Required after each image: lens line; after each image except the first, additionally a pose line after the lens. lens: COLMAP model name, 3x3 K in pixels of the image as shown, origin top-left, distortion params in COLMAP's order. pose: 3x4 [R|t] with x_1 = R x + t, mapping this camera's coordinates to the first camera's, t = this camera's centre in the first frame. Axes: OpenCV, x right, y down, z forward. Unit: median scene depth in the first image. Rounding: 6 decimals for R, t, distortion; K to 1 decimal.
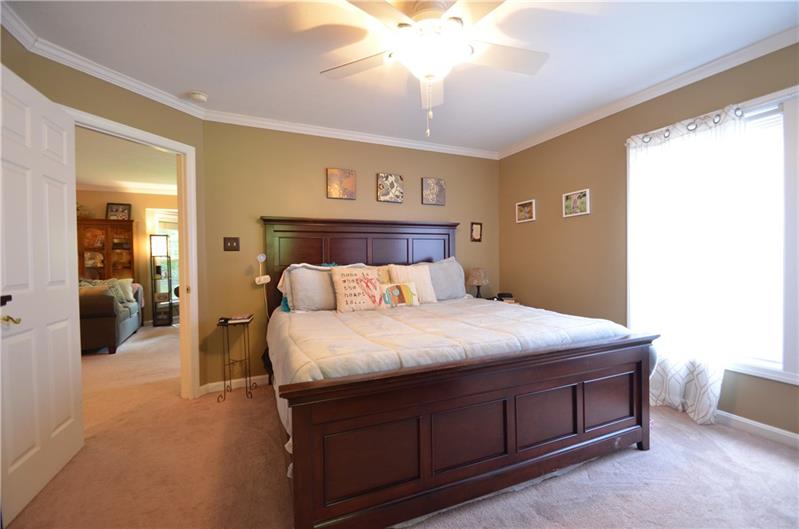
lens RADIAL K [[351.3, 0, 403.8], [0, 351.3, 265.5], [0, 0, 1]] dist [0.021218, -0.020358]
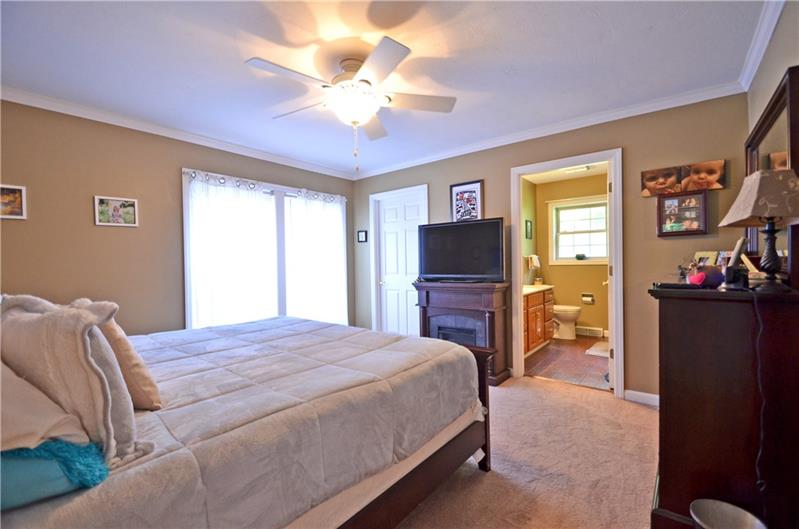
lens RADIAL K [[351.3, 0, 403.8], [0, 351.3, 265.5], [0, 0, 1]] dist [0.021218, -0.020358]
pose [[-0.467013, 0.035441, 0.883540, -0.567497], [0.058725, 0.998234, -0.009002, 0.000528], [-0.882298, 0.047682, -0.468269, 0.789480]]
